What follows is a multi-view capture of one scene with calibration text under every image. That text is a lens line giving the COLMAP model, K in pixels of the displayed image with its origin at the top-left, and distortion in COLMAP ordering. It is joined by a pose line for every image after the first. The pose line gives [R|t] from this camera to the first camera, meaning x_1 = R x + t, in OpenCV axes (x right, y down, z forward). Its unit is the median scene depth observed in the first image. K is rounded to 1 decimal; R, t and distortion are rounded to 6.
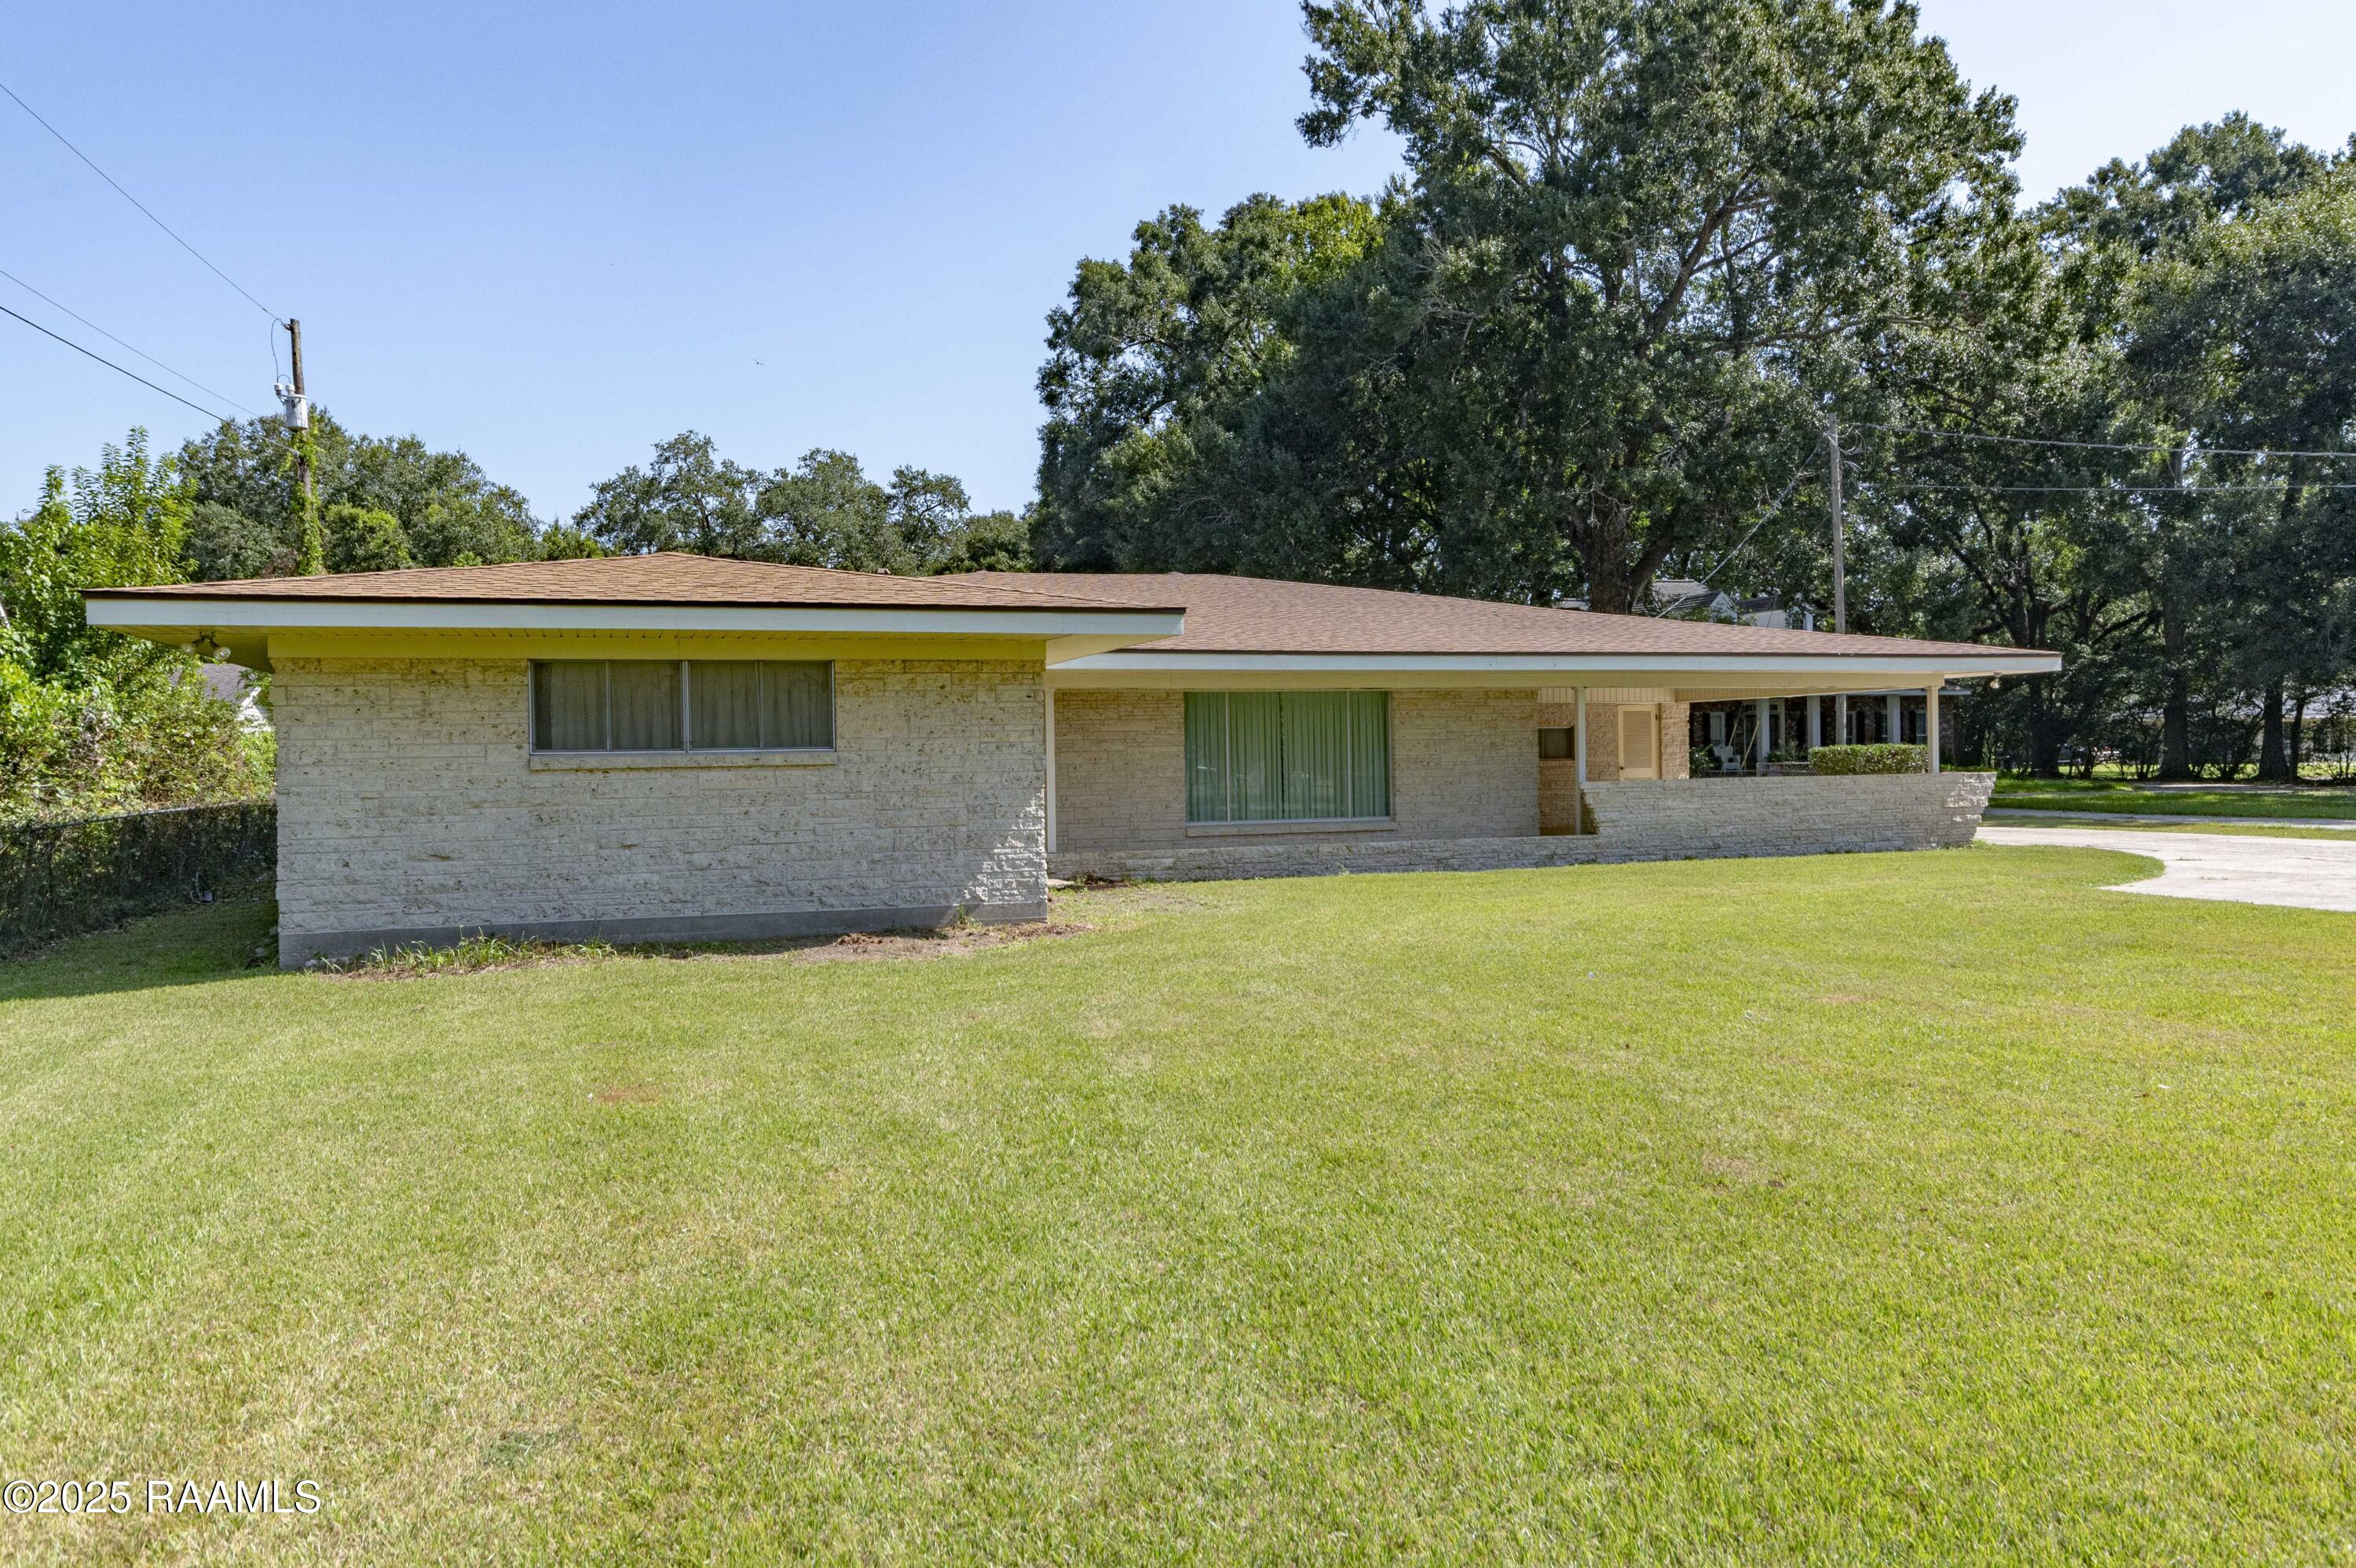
lens RADIAL K [[1618.4, 0, 1181.5], [0, 1618.4, 783.7], [0, 0, 1]] dist [0.001990, 0.001307]
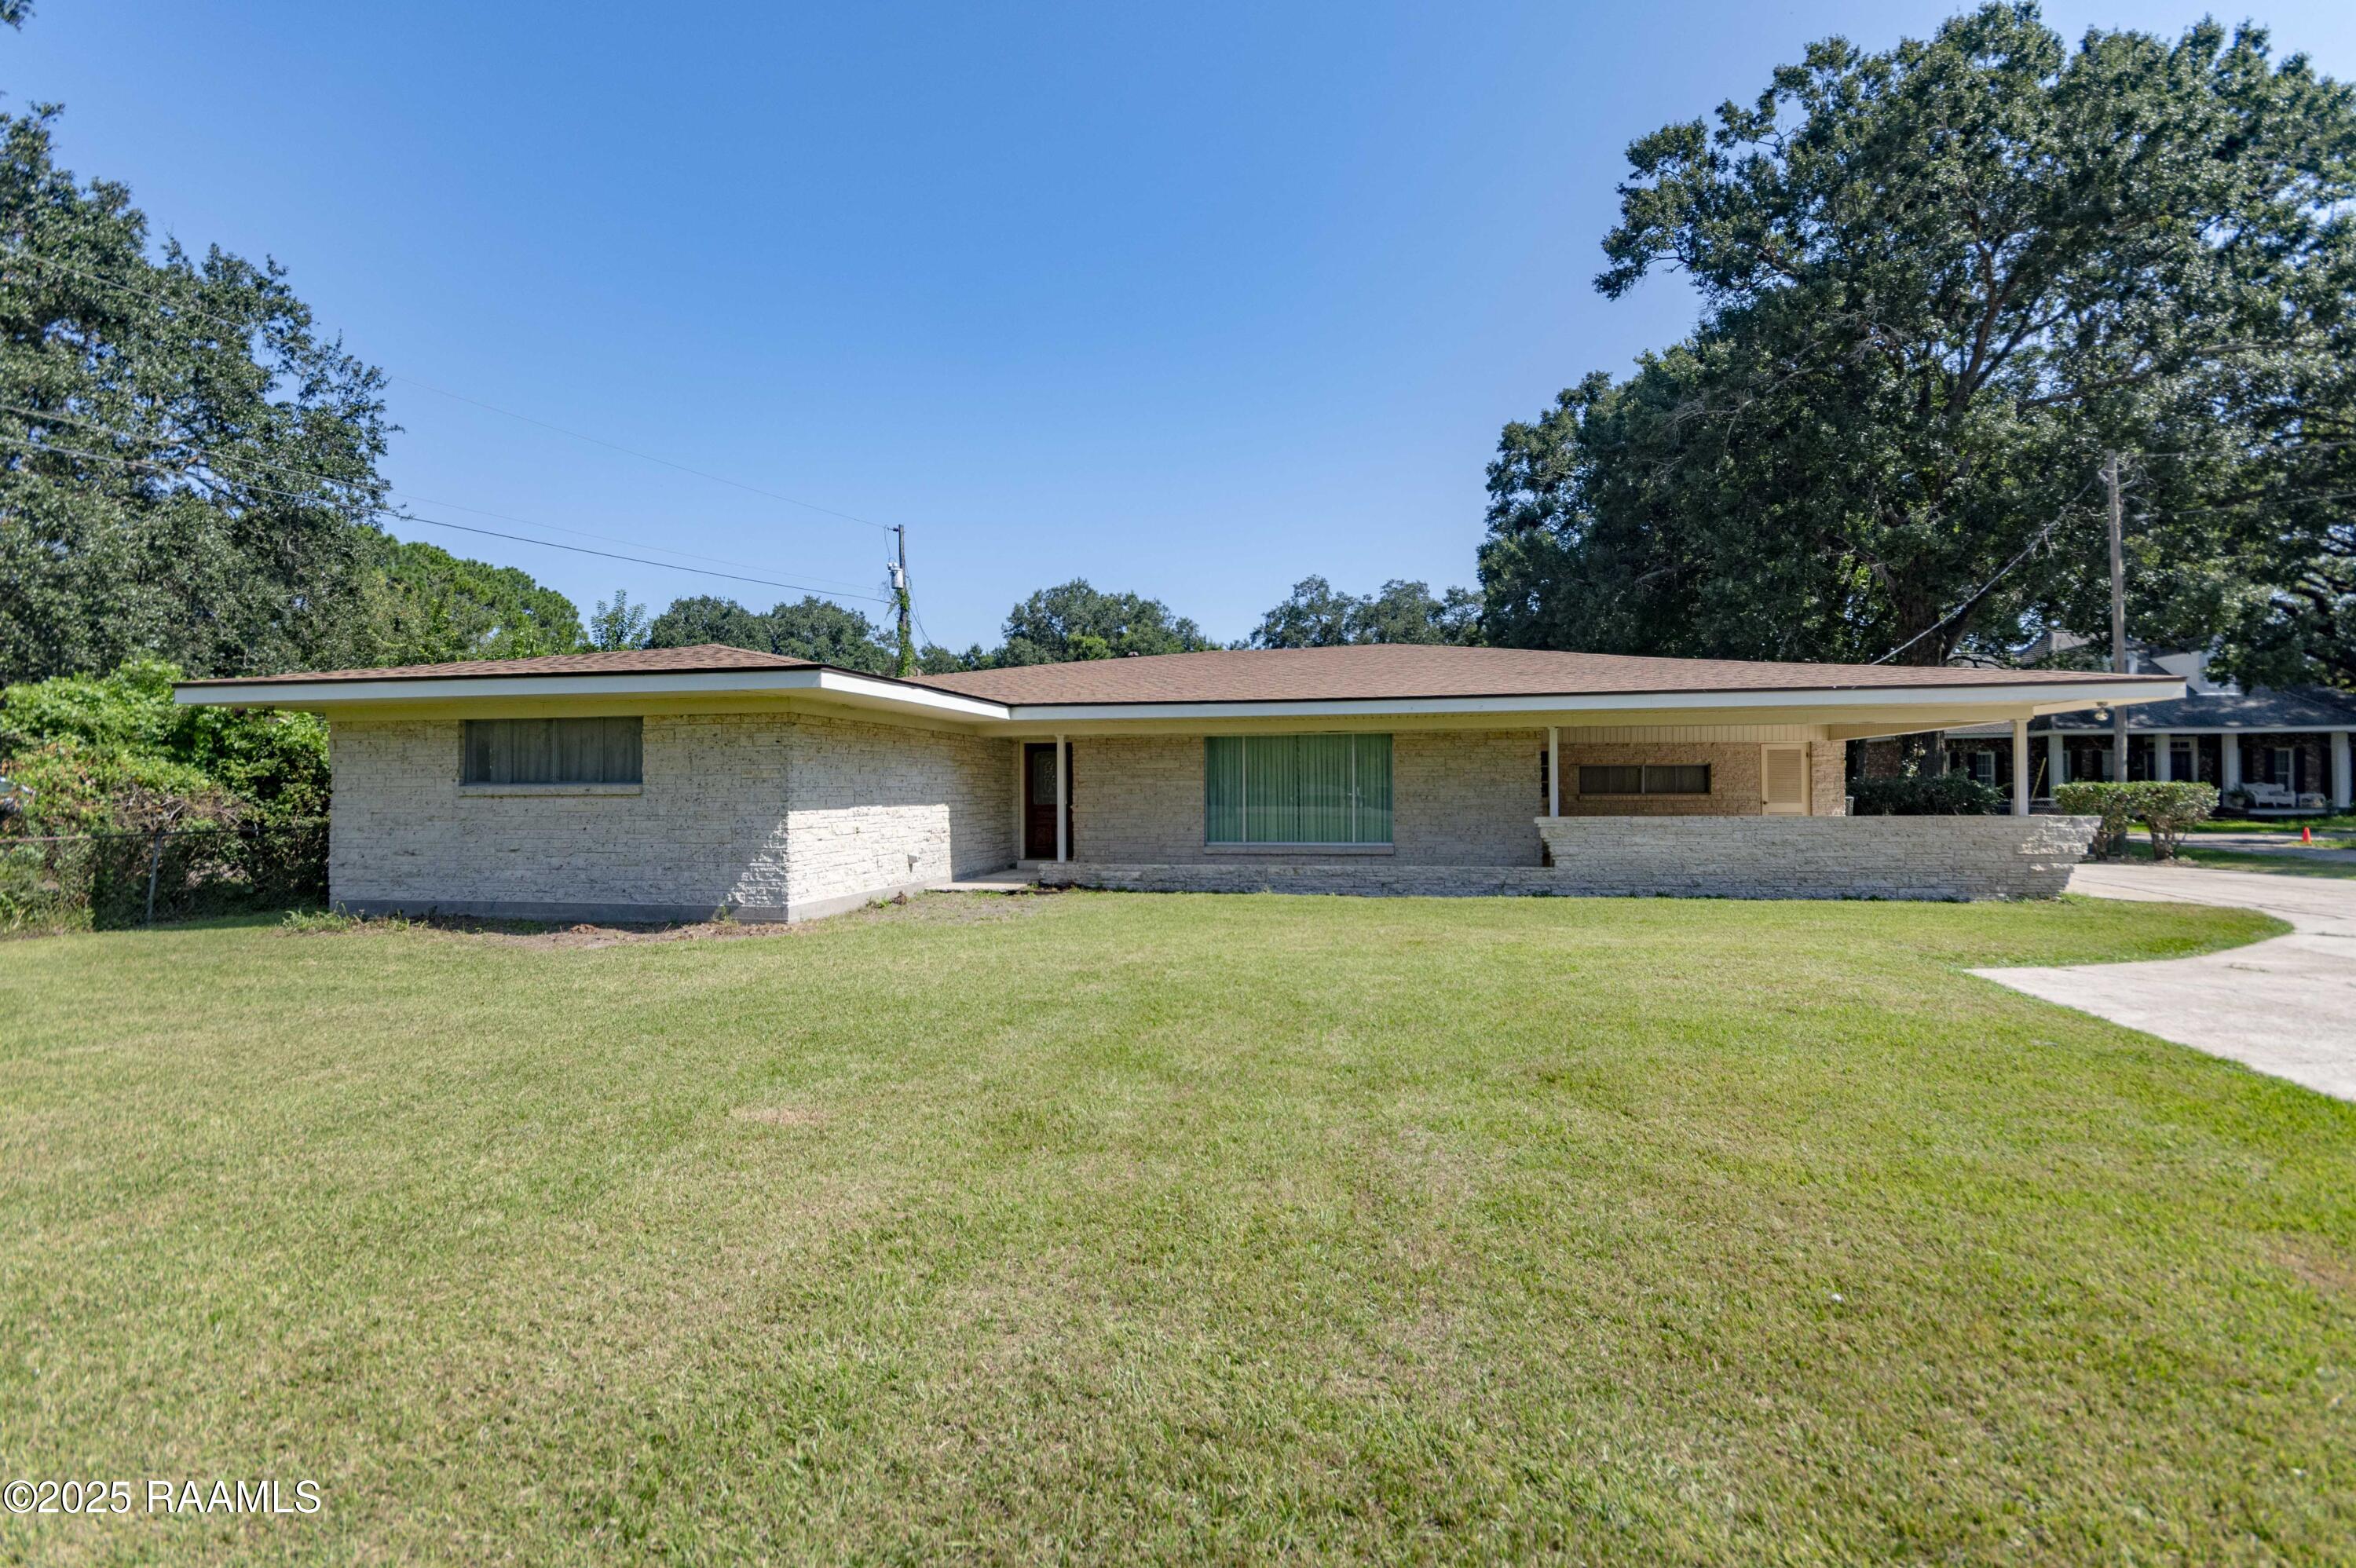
lens RADIAL K [[1043.3, 0, 1174.5], [0, 1043.3, 784.5], [0, 0, 1]] dist [-0.005618, -0.000302]
pose [[0.876064, 0.008806, -0.482114, 0.338240], [-0.015960, 0.999815, -0.010739, -0.010288], [0.481930, 0.017103, 0.876043, 0.269634]]
